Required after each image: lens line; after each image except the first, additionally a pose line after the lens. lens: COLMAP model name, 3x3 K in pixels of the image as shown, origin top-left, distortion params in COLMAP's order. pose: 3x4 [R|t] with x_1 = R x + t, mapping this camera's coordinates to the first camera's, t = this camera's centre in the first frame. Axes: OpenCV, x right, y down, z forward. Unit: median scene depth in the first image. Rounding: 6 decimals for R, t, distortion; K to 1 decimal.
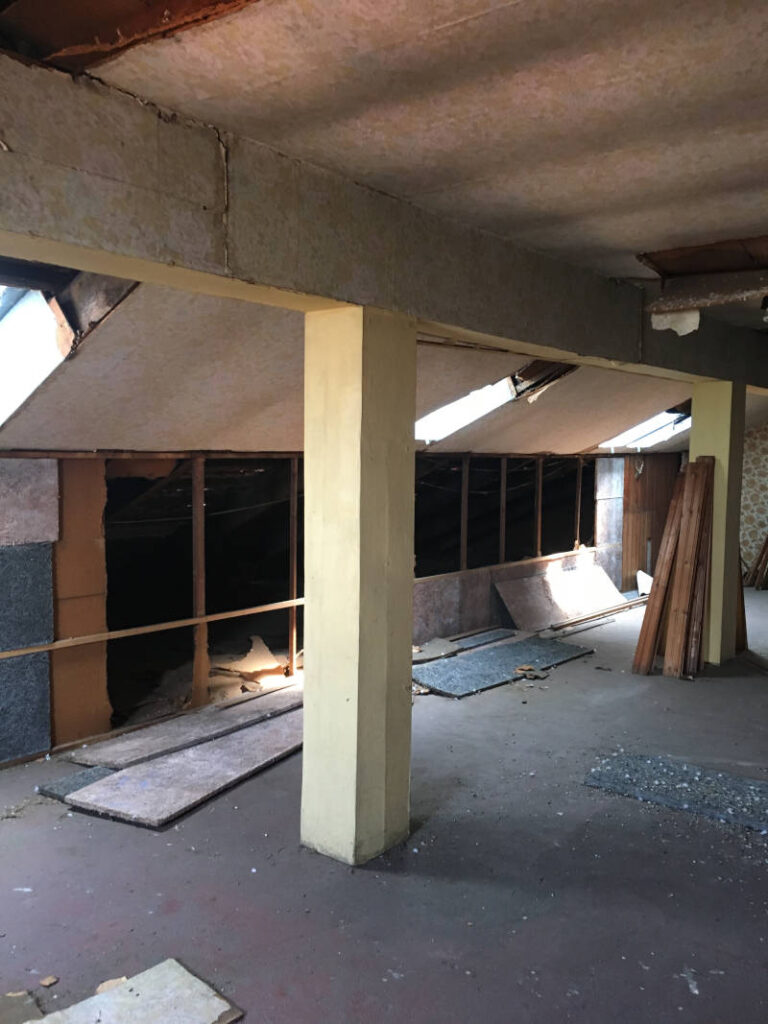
lens RADIAL K [[878.3, 0, 386.7], [0, 878.3, 509.9], [0, 0, 1]] dist [0.098976, -0.126128]
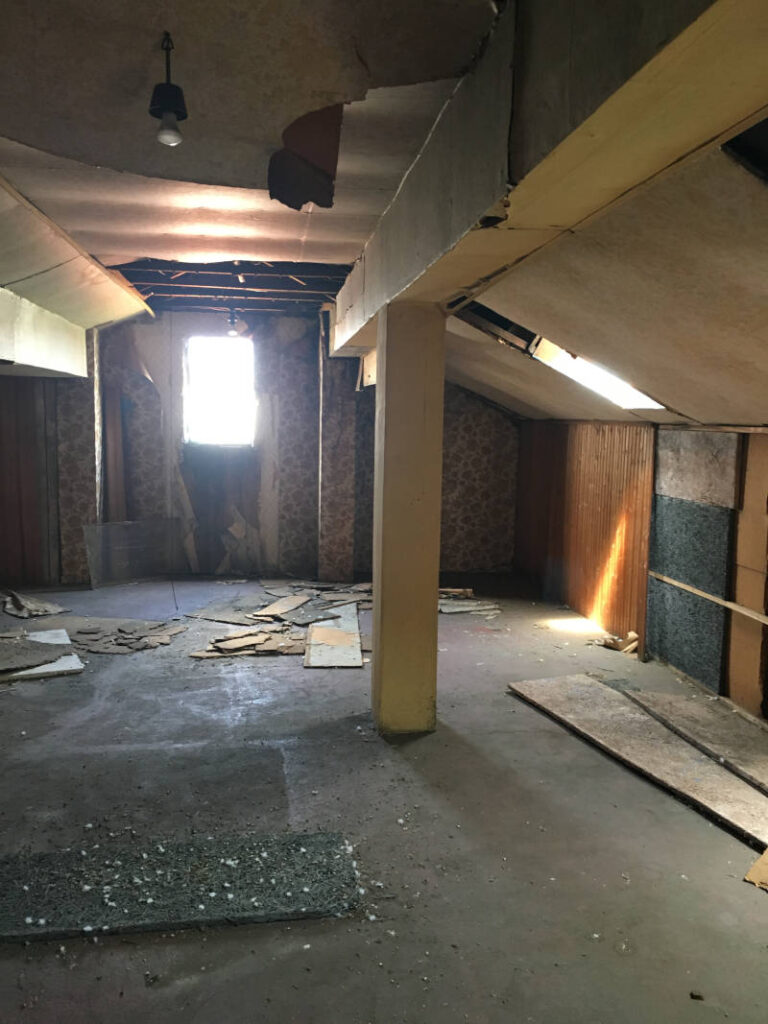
lens RADIAL K [[878.3, 0, 386.7], [0, 878.3, 509.9], [0, 0, 1]] dist [0.098976, -0.126128]
pose [[-0.691118, 0.053056, -0.720792, 0.718740], [-0.075224, 0.986605, 0.144750, -0.091177], [0.718816, 0.154260, -0.677869, 1.461211]]
